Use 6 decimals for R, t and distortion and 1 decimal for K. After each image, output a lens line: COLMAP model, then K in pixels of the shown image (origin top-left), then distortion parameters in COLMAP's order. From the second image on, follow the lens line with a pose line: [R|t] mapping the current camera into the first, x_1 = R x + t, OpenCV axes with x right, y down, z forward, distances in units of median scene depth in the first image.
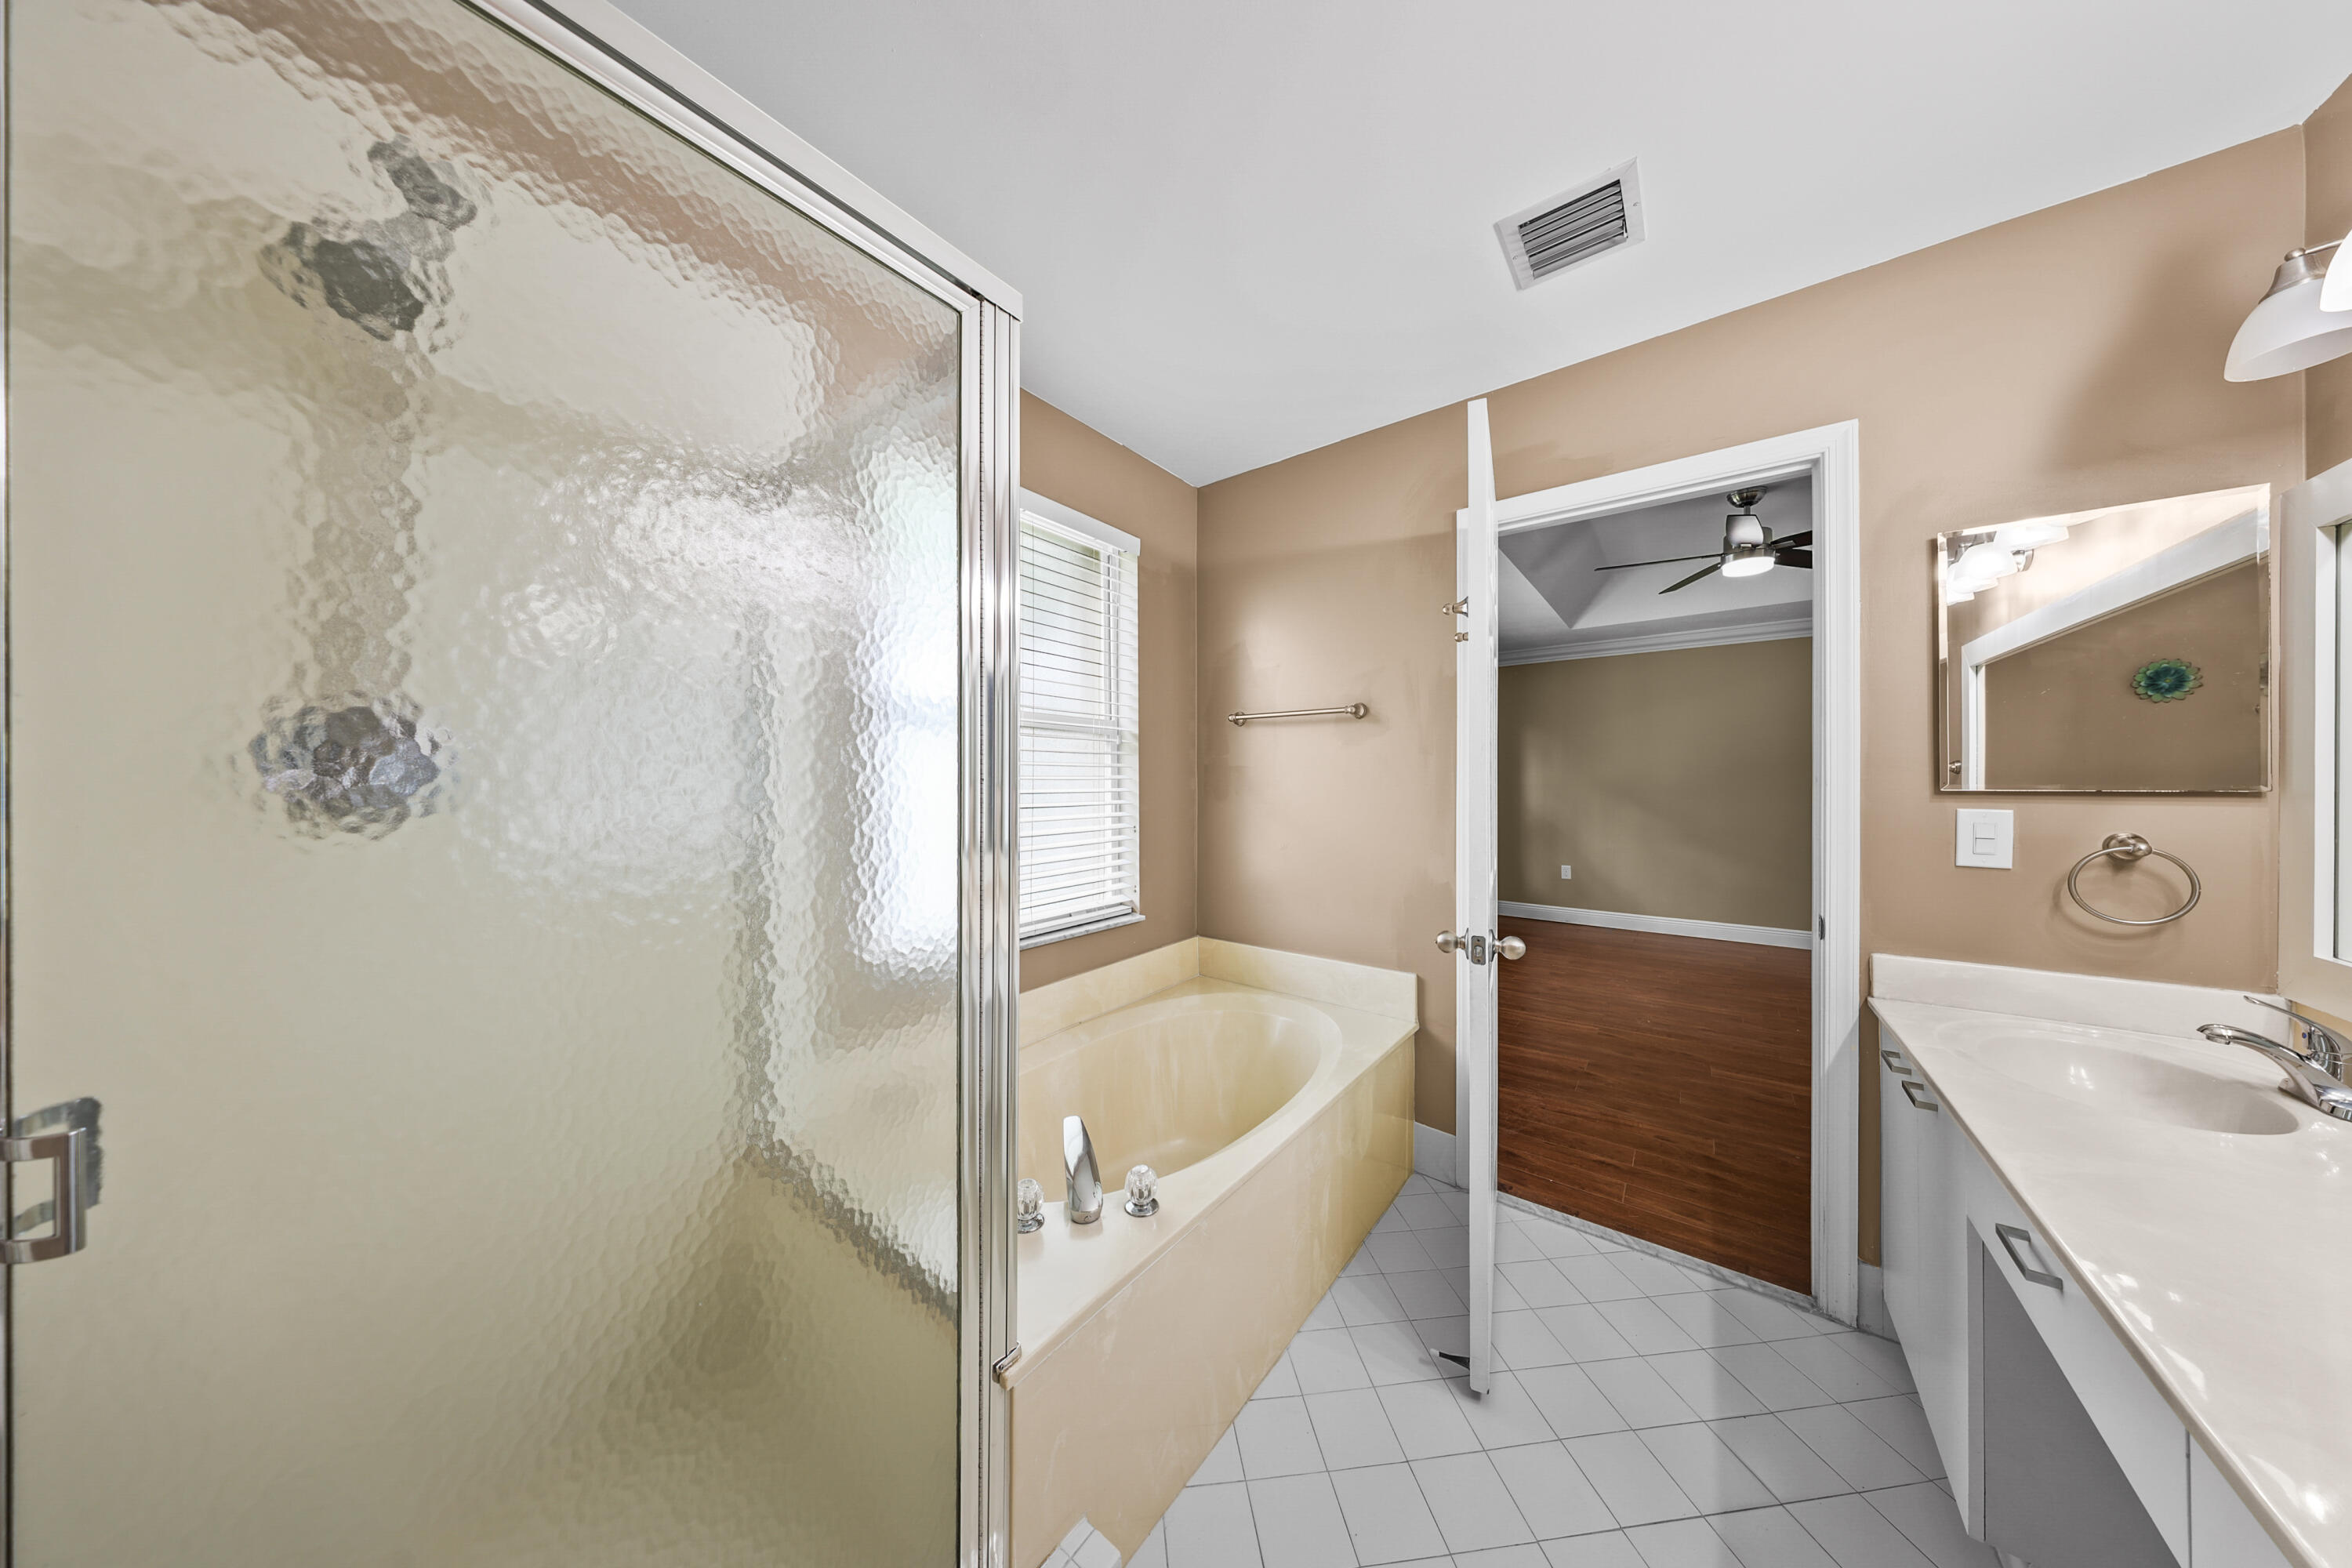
lens RADIAL K [[675.0, 0, 1176.6], [0, 675.0, 792.0], [0, 0, 1]] dist [-0.000987, 0.000118]
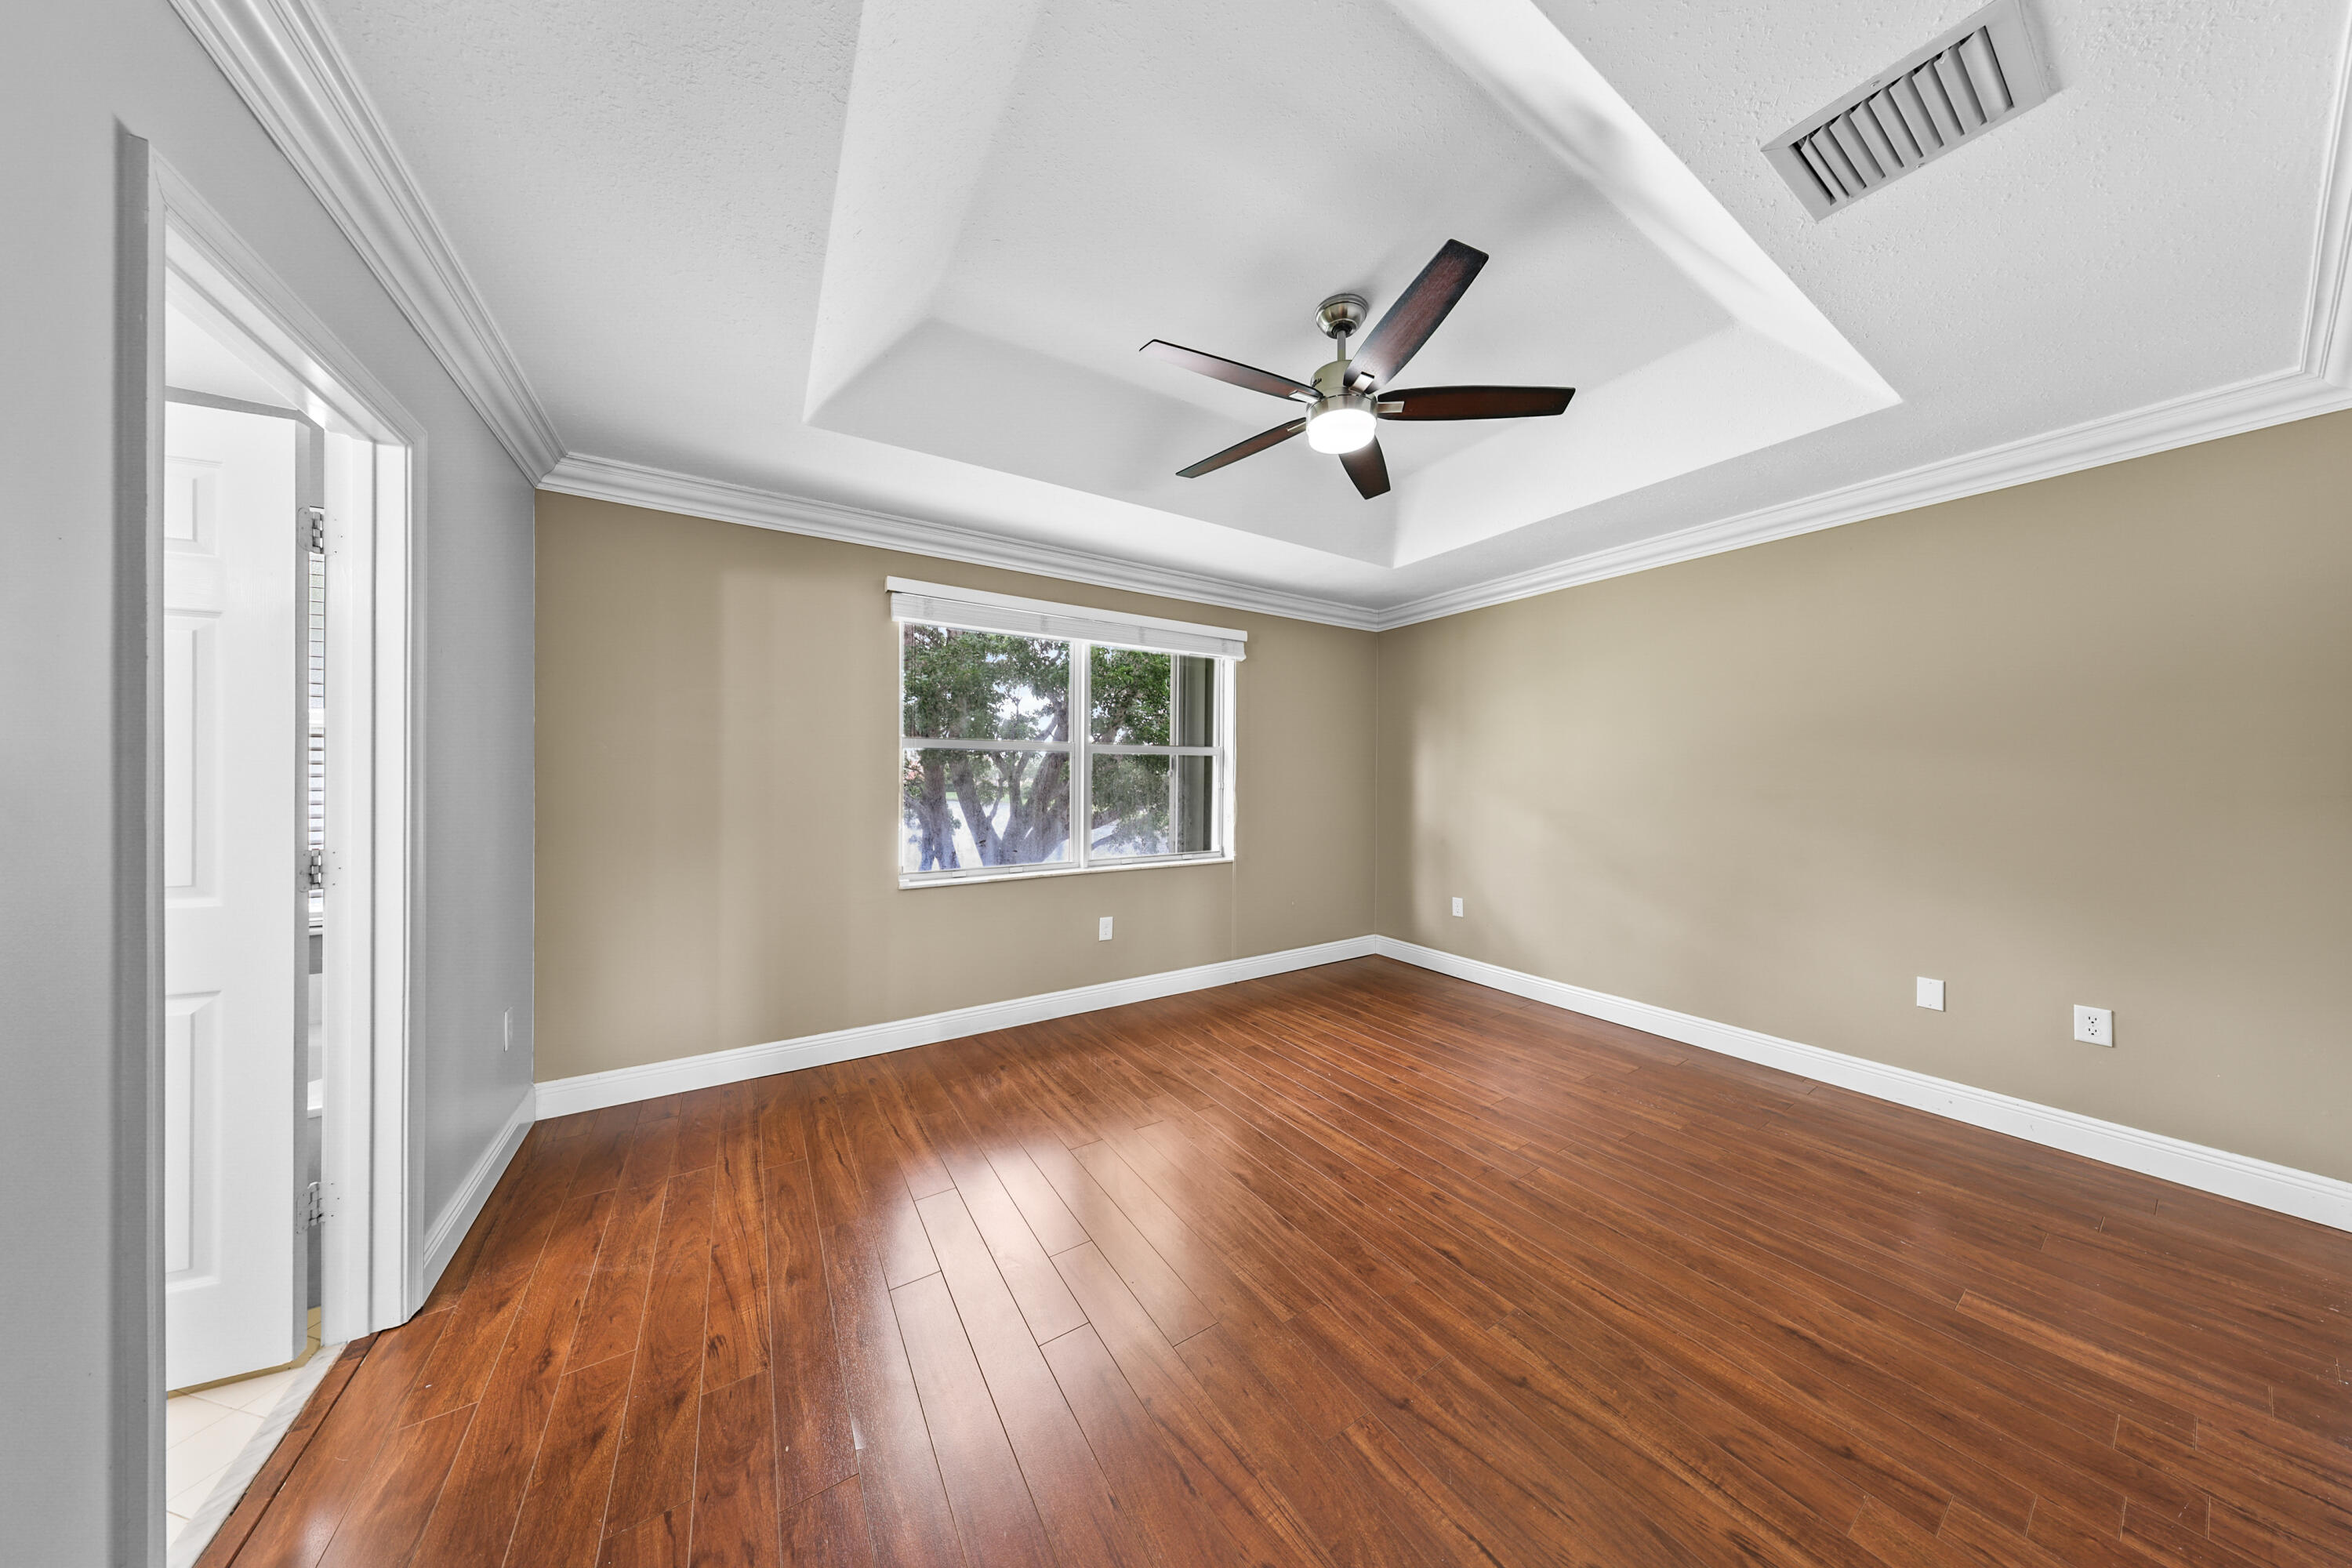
lens RADIAL K [[675.0, 0, 1142.0], [0, 675.0, 798.1], [0, 0, 1]] dist [-0.000987, 0.000118]
pose [[0.937674, -0.000339, -0.347515, 1.065532], [0.002423, 0.999982, 0.005564, -0.006078], [0.347507, -0.006059, 0.937658, 0.435350]]
